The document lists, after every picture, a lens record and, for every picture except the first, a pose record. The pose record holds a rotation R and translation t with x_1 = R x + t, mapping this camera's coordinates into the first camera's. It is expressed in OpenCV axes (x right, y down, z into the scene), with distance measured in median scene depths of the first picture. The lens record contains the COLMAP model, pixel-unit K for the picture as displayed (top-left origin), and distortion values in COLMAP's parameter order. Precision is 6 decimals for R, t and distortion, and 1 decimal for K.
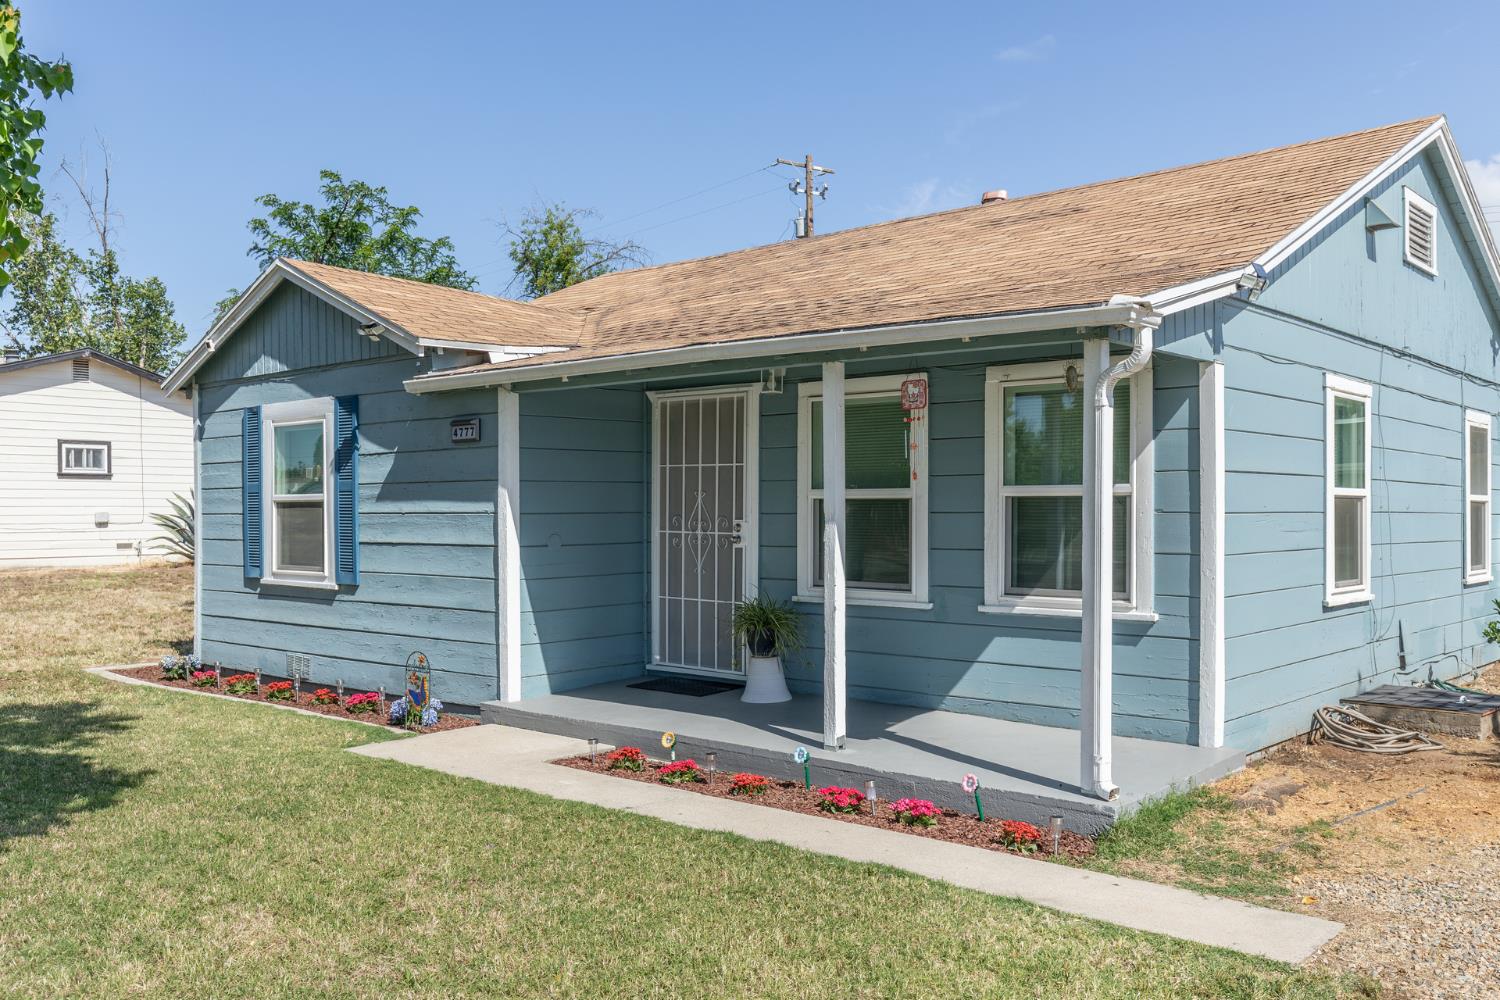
lens RADIAL K [[1276.3, 0, 758.5], [0, 1276.3, 518.2], [0, 0, 1]] dist [0.000102, -0.001773]
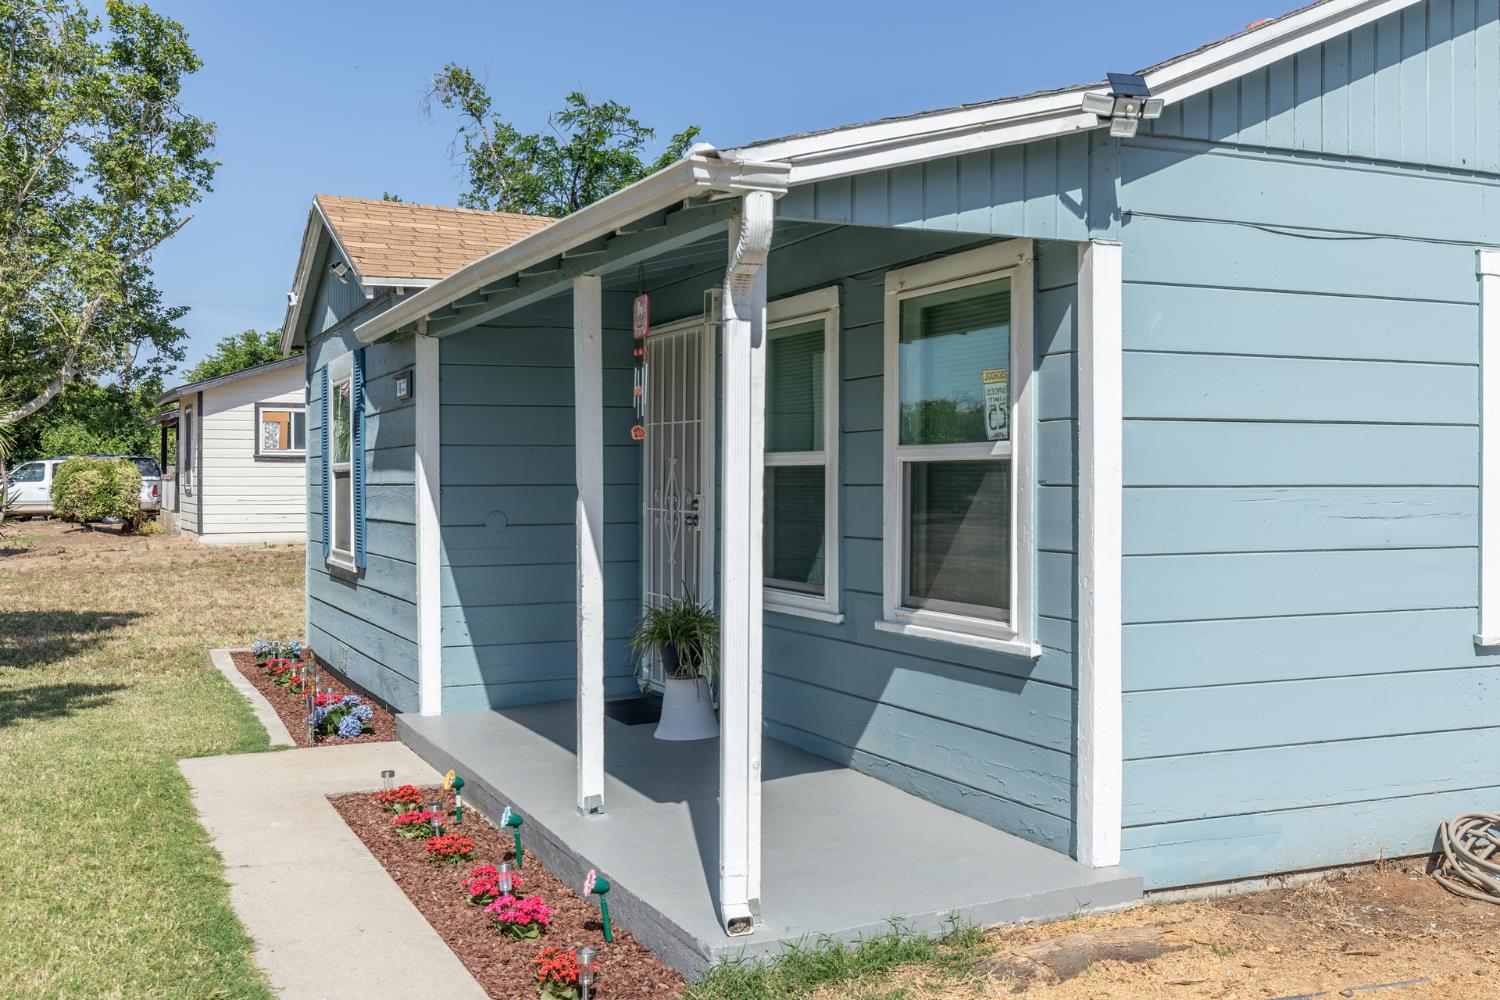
lens RADIAL K [[1499.7, 0, 767.4], [0, 1499.7, 492.7], [0, 0, 1]] dist [0.007882, 0.001488]
pose [[0.912747, 0.003923, -0.408506, 0.383956], [-0.003605, 0.999992, 0.001548, -0.001288], [0.408509, 0.000060, 0.912754, 0.205454]]
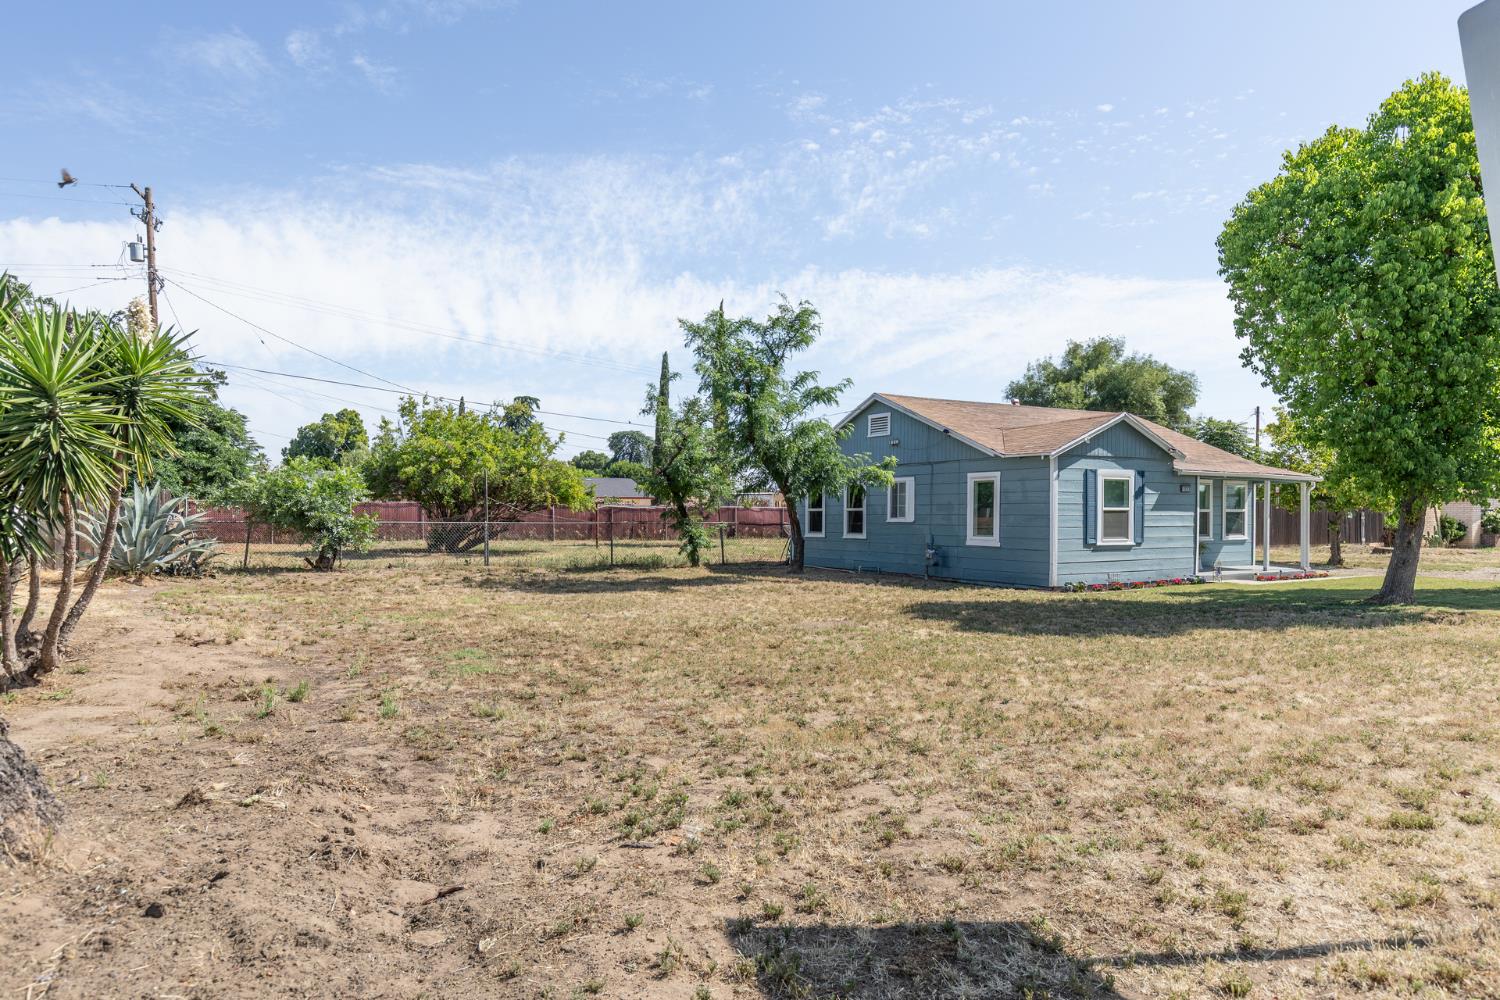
lens RADIAL K [[918.9, 0, 788.0], [0, 918.9, 529.7], [0, 0, 1]] dist [0.080500, 0.000718]
pose [[0.262969, -0.013482, 0.964710, -2.627638], [0.001664, 0.999907, 0.013520, -0.001806], [-0.964803, -0.001950, 0.262967, 1.329740]]
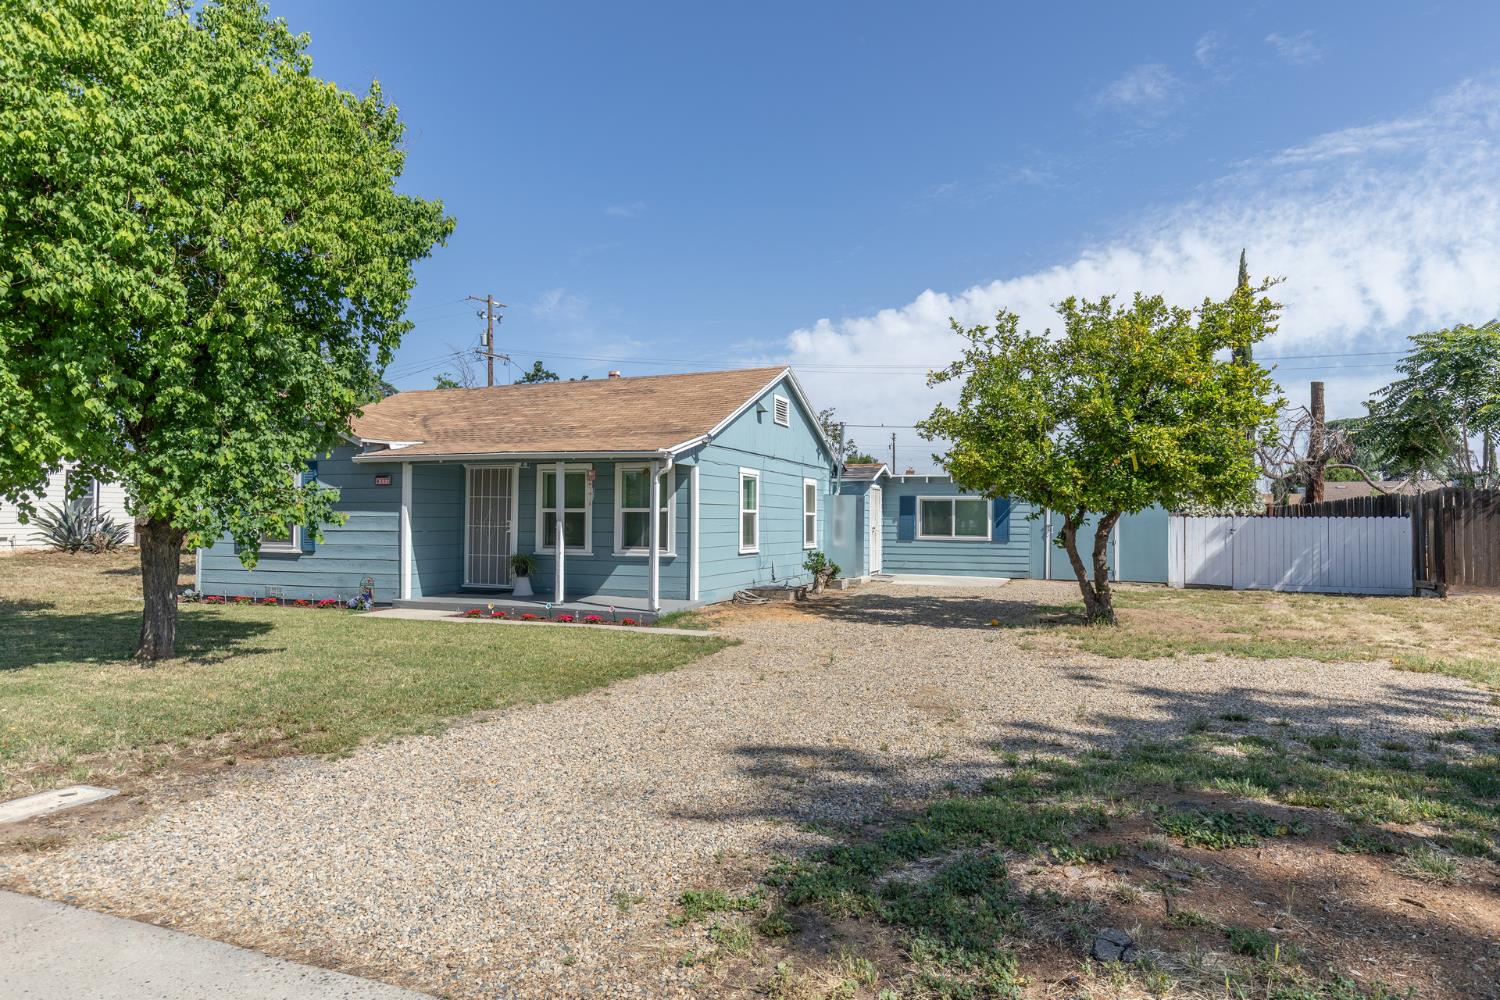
lens RADIAL K [[883.7, 0, 750.0], [0, 883.7, 500.0], [0, 0, 1]] dist [0.003846, -0.000106]
pose [[0.938855, 0.013856, 0.344033, -0.158954], [-0.004240, 0.999580, -0.028685, 0.008294], [-0.344286, 0.025472, 0.938519, -0.683293]]
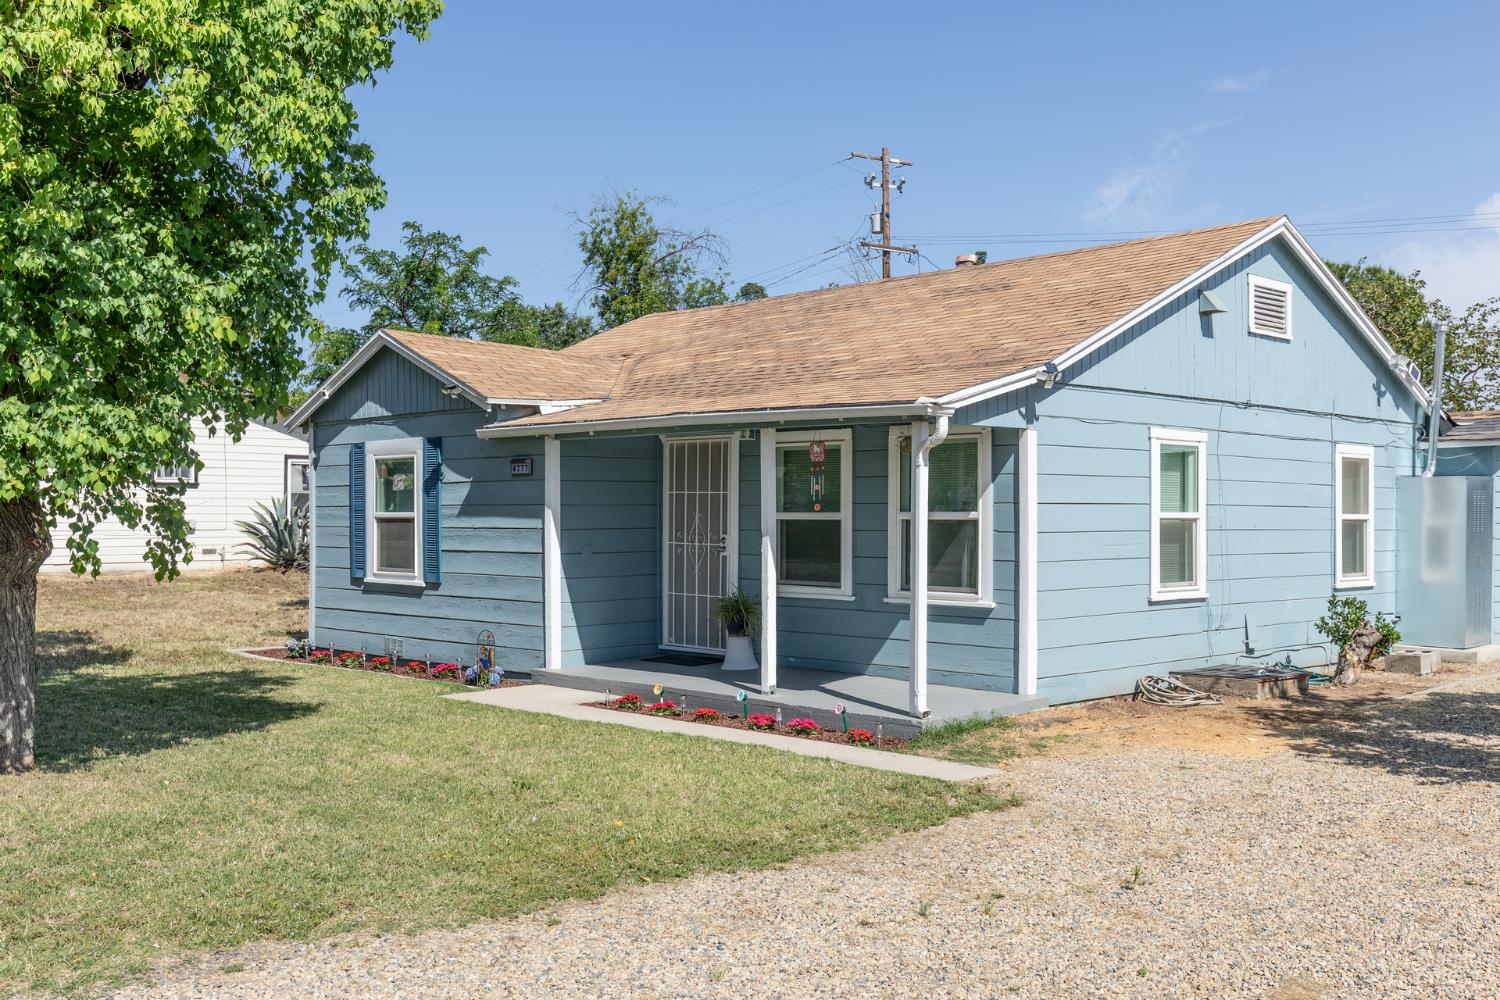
lens RADIAL K [[1466.3, 0, 750.5], [0, 1466.3, 510.3], [0, 0, 1]] dist [-0.001713, -0.000135]
pose [[0.996794, 0.002080, -0.079984, 0.133083], [-0.002732, 0.999964, -0.008037, -0.011519], [0.079965, 0.008229, 0.996764, -0.514140]]
